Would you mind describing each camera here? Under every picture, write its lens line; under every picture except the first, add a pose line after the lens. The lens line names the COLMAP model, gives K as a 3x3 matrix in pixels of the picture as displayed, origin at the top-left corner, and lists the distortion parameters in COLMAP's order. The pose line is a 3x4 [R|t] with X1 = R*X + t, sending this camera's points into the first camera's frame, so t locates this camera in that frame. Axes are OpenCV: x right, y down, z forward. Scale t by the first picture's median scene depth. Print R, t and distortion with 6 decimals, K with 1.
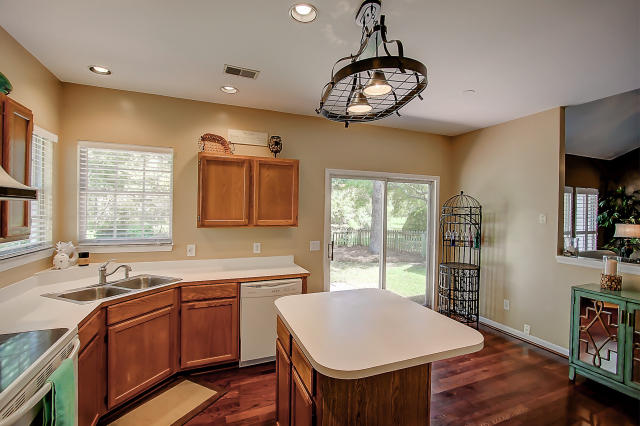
lens RADIAL K [[291.2, 0, 320.0], [0, 291.2, 213.0], [0, 0, 1]] dist [0.000012, -0.000018]
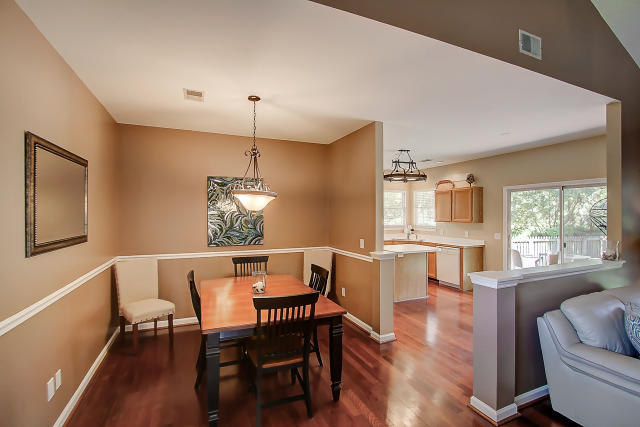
lens RADIAL K [[291.2, 0, 320.0], [0, 291.2, 213.5], [0, 0, 1]] dist [0.000012, -0.000018]
pose [[0.025455, -0.011594, -0.999609, 1.709162], [-0.004607, 0.999921, -0.011715, 0.010785], [0.999665, 0.004903, 0.025399, -0.018797]]
